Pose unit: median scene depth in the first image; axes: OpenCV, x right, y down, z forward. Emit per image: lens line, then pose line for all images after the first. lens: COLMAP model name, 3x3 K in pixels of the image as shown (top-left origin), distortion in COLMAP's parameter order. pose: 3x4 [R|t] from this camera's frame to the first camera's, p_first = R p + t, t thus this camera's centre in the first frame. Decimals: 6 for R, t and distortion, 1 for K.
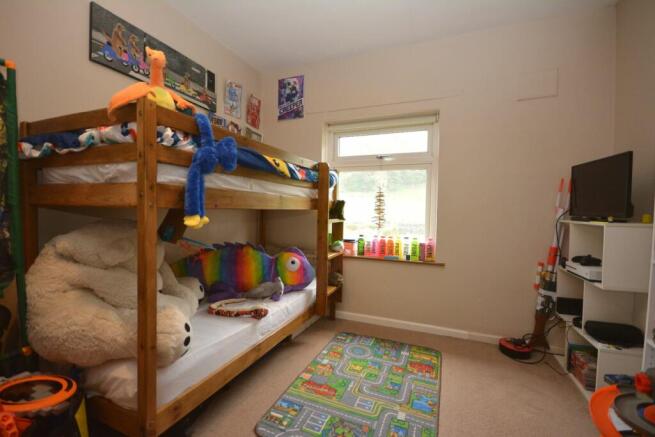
lens RADIAL K [[284.3, 0, 327.3], [0, 284.3, 220.5], [0, 0, 1]] dist [-0.010127, -0.000727]
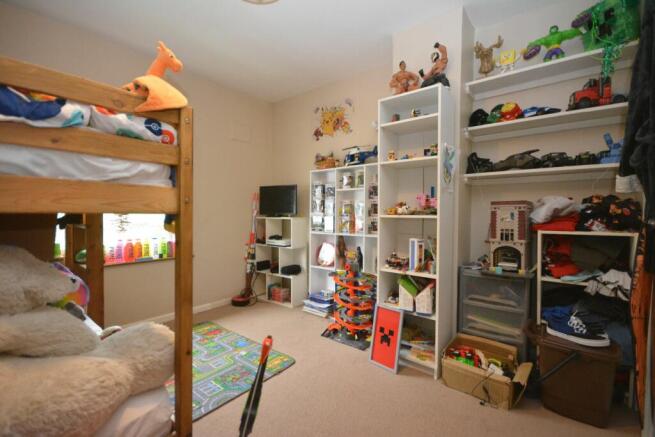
lens RADIAL K [[284.3, 0, 329.1], [0, 284.3, 217.9], [0, 0, 1]] dist [-0.010127, -0.000727]
pose [[0.266254, -0.030252, 0.963428, -0.721143], [0.037849, 0.999065, 0.020912, -0.015638], [-0.963160, 0.030897, 0.267150, 0.113584]]
